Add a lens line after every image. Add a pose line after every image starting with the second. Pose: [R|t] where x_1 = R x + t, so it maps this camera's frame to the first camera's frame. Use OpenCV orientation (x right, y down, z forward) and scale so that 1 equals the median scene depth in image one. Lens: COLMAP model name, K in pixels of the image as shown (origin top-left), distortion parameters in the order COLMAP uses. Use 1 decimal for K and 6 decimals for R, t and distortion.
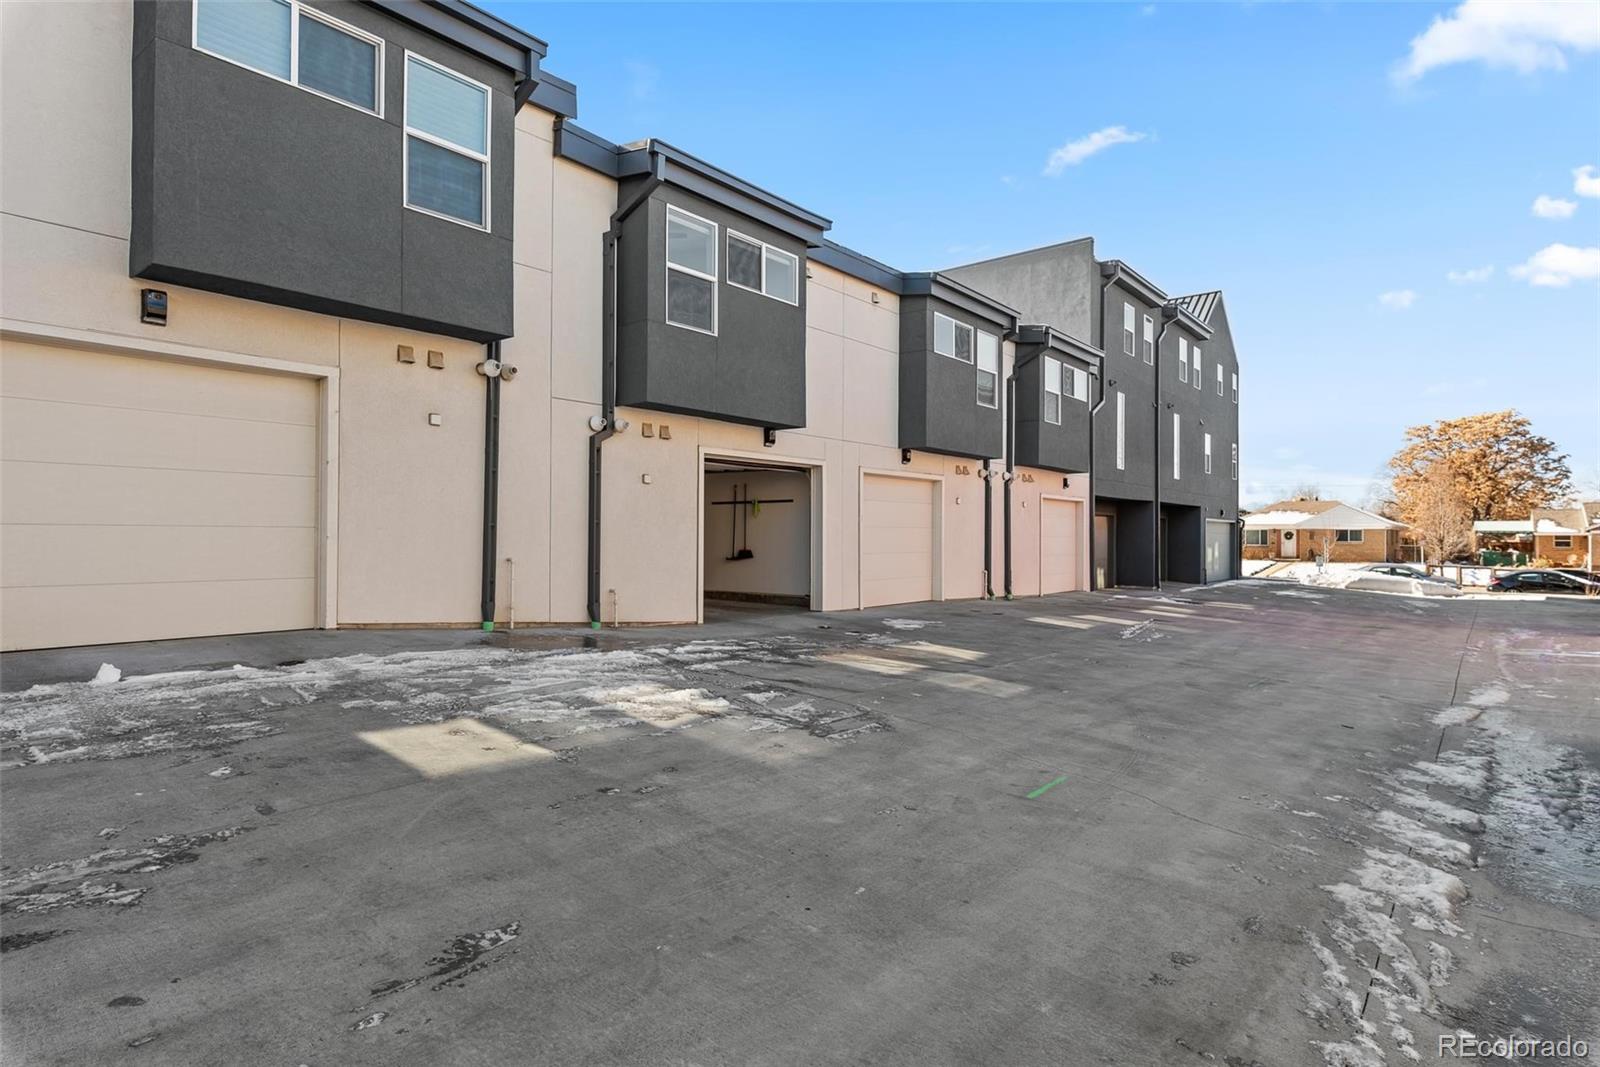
lens RADIAL K [[827.6, 0, 797.0], [0, 827.6, 524.1], [0, 0, 1]] dist [-0.003948, -0.000251]
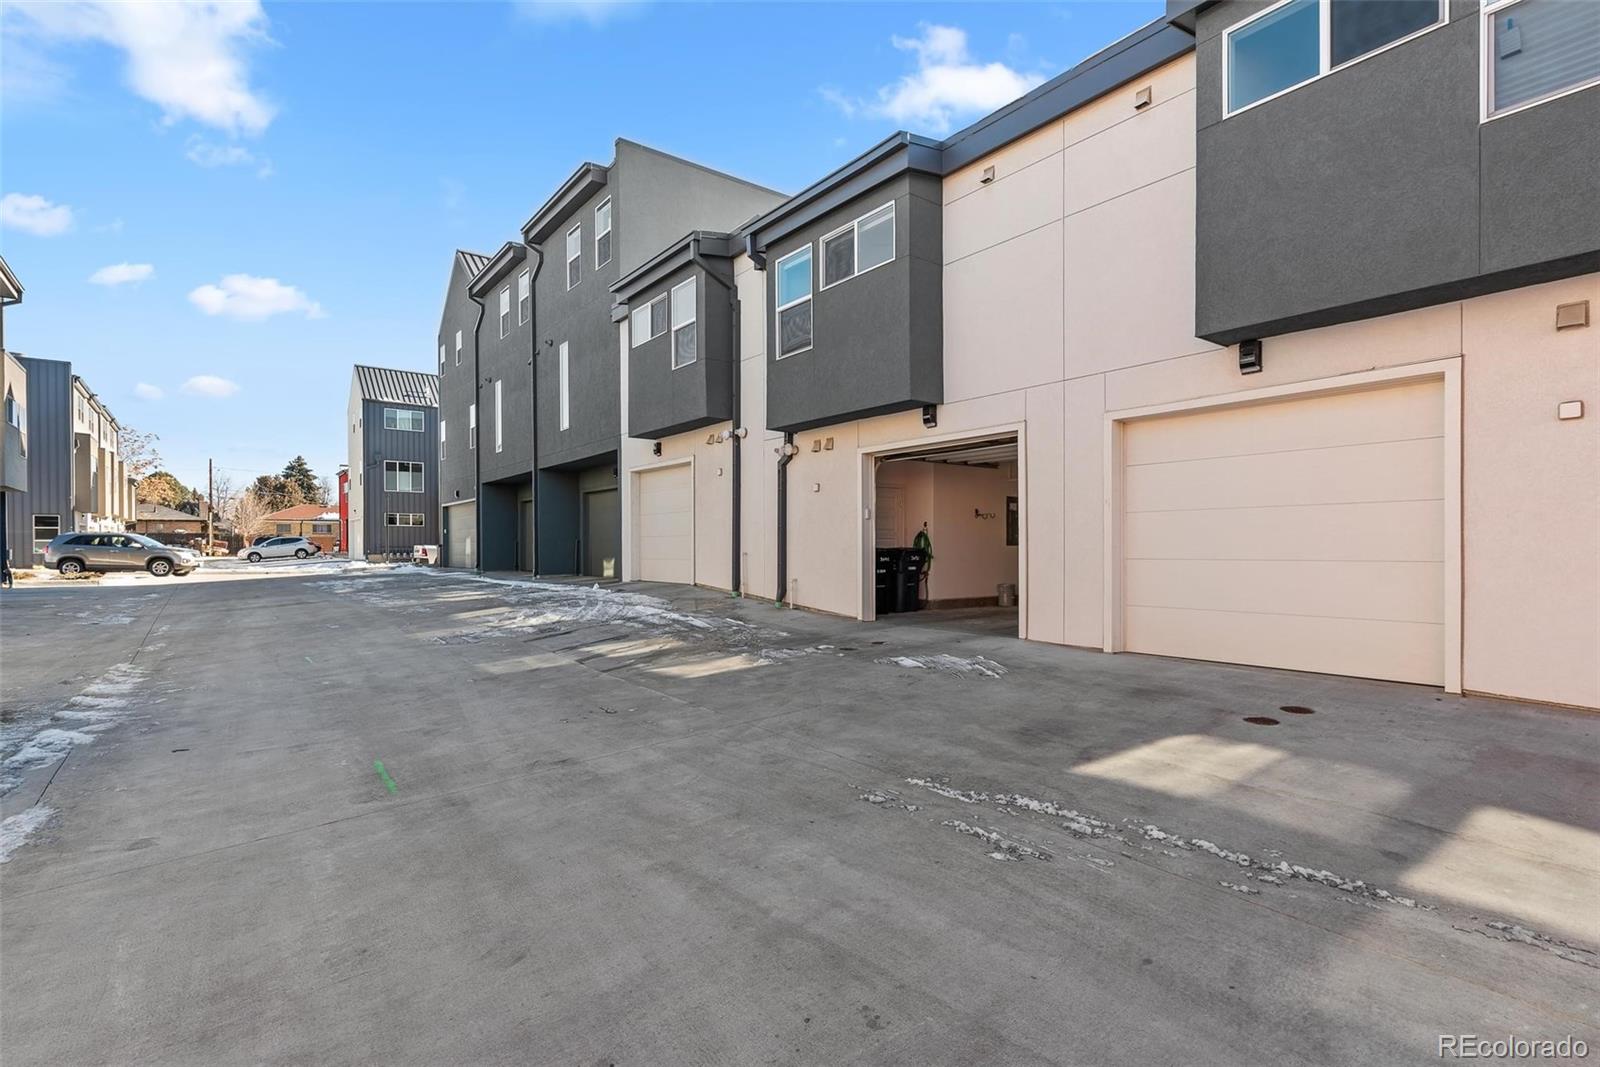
lens RADIAL K [[754.3, 0, 796.8], [0, 754.3, 549.9], [0, 0, 1]] dist [-0.002296, -0.000266]
pose [[-0.225818, -0.009390, -0.974124, 0.807004], [0.001357, 0.999950, -0.009953, 0.041331], [0.974169, -0.003569, -0.225794, 1.132790]]
